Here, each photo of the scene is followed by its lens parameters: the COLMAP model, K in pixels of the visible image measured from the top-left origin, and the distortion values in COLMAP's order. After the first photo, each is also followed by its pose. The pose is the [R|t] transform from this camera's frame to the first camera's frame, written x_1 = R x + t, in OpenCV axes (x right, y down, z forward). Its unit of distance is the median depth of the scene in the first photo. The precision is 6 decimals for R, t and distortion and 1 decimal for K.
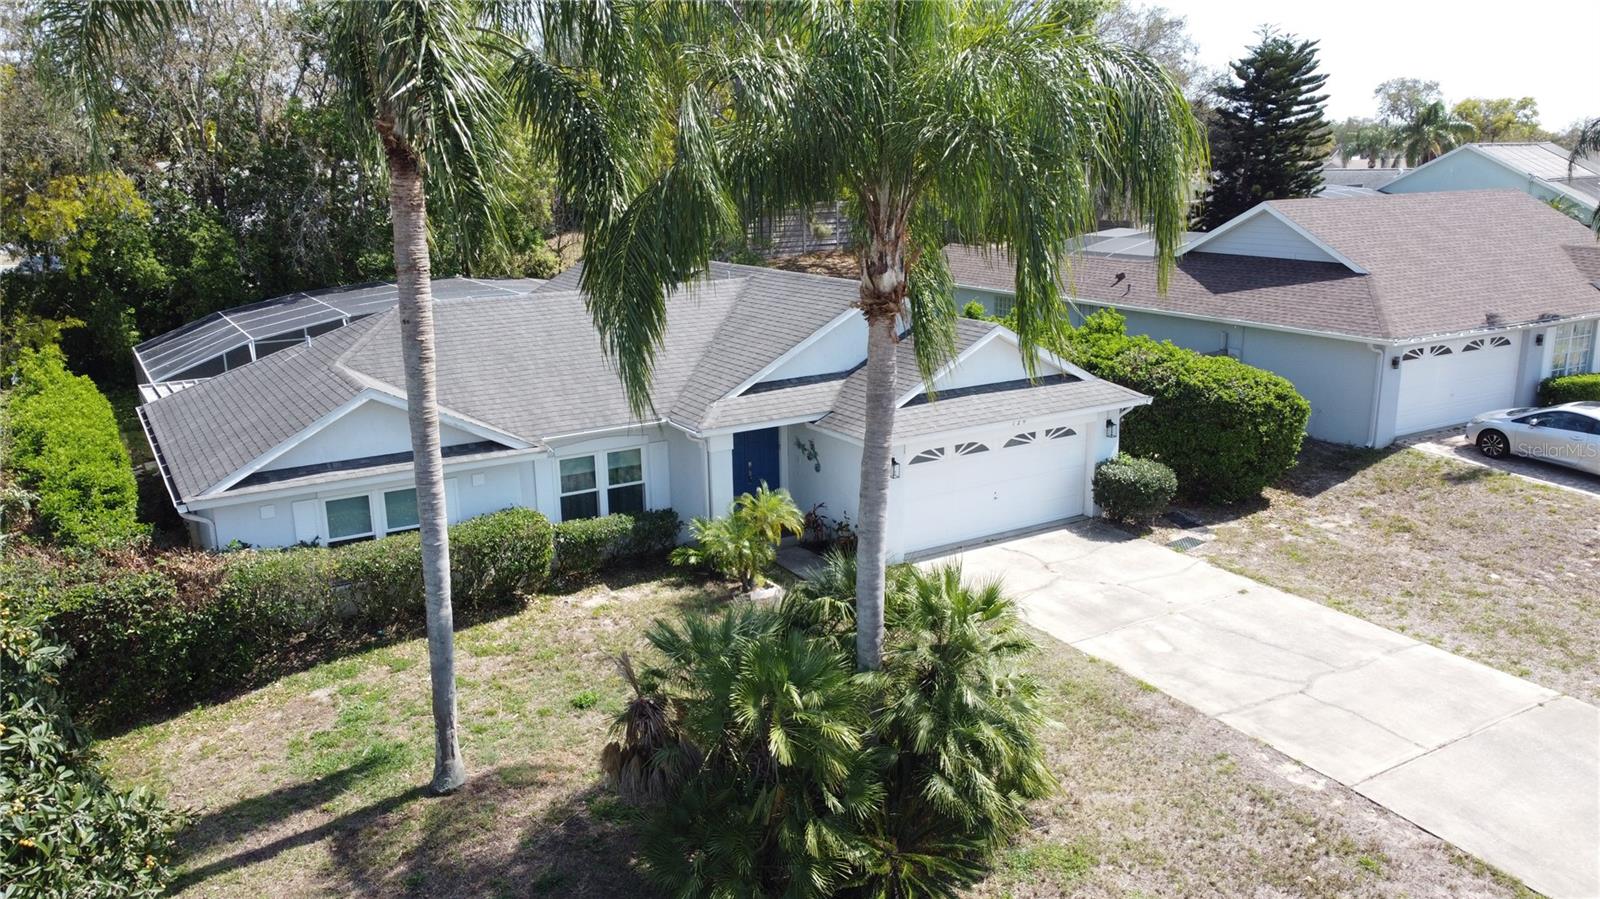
lens RADIAL K [[1208.4, 0, 800.0], [0, 1208.4, 449.5], [0, 0, 1]] dist [-0.000700, -0.002194]
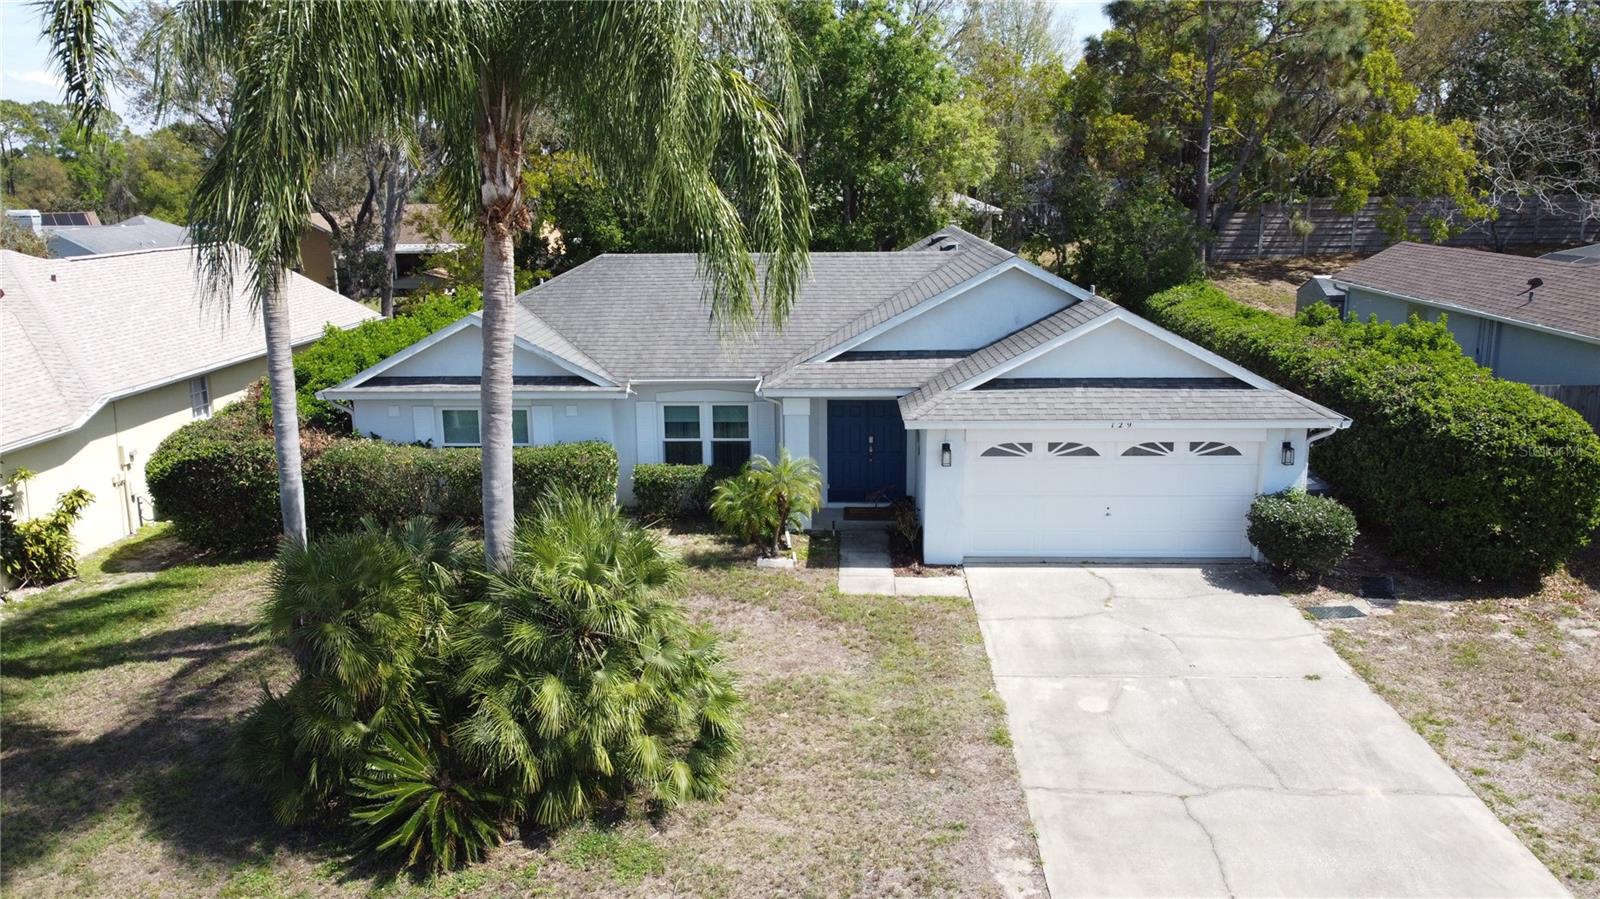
lens RADIAL K [[1208.4, 0, 800.0], [0, 1208.4, 449.5], [0, 0, 1]] dist [-0.000700, -0.002194]
pose [[0.829369, 0.129327, -0.543526, 0.479081], [-0.135446, 0.990361, 0.028970, 0.000227], [0.542034, 0.049592, 0.838892, 0.195090]]
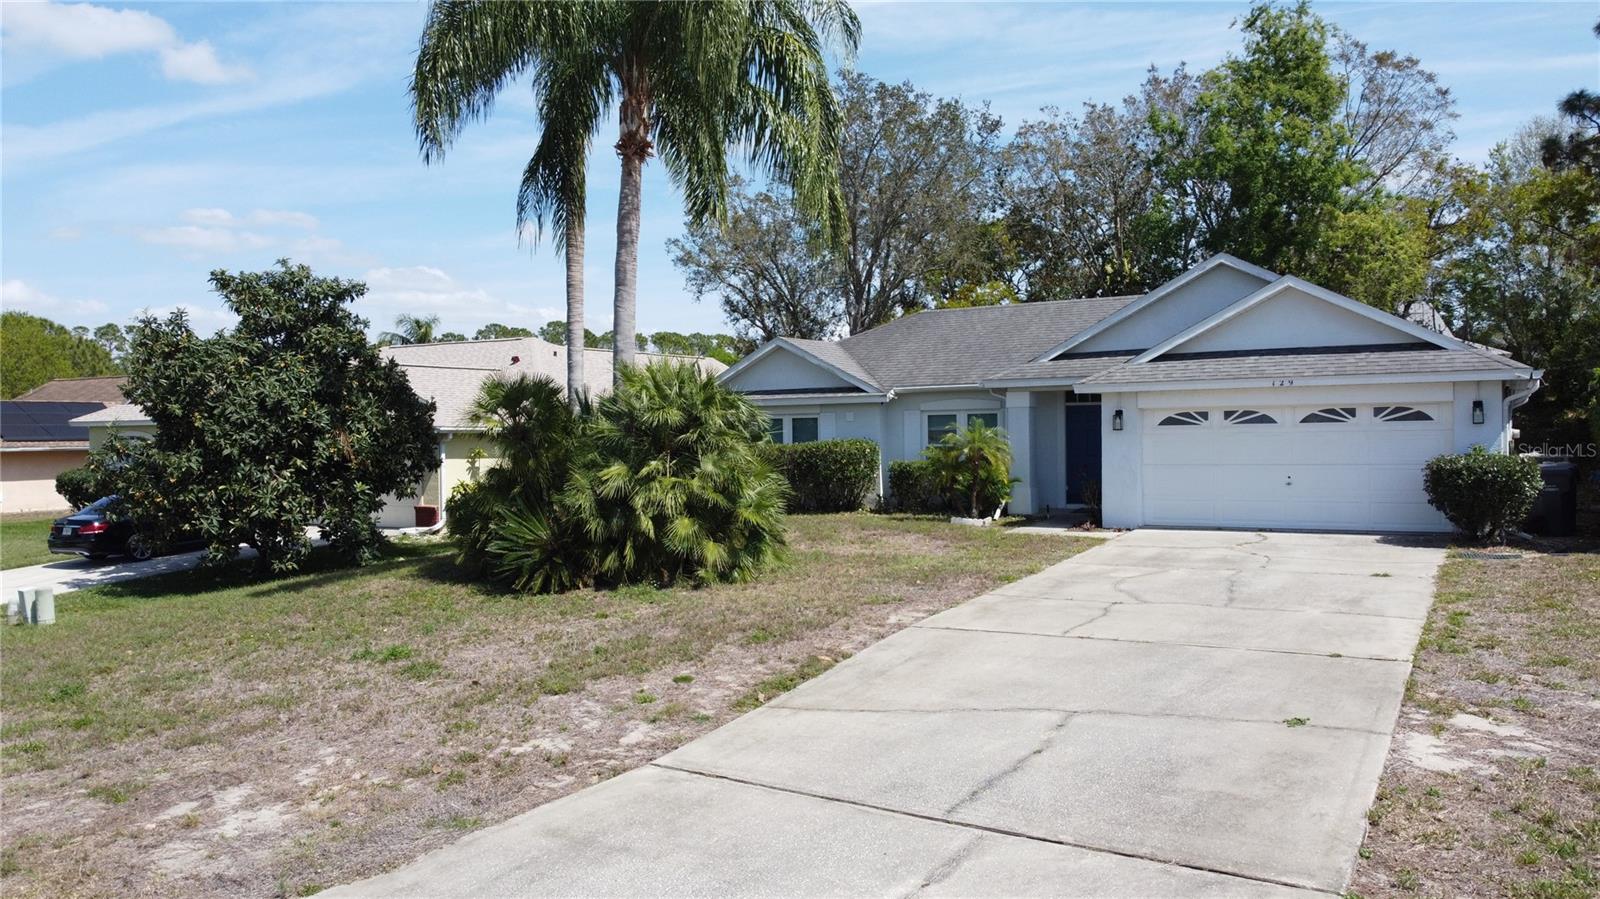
lens RADIAL K [[1208.4, 0, 800.0], [0, 1208.4, 449.5], [0, 0, 1]] dist [-0.000700, -0.002194]
pose [[0.469354, 0.023020, -0.882710, 0.812324], [-0.200637, 0.976293, -0.081222, 0.167911], [0.859914, 0.215226, 0.462845, 0.352845]]
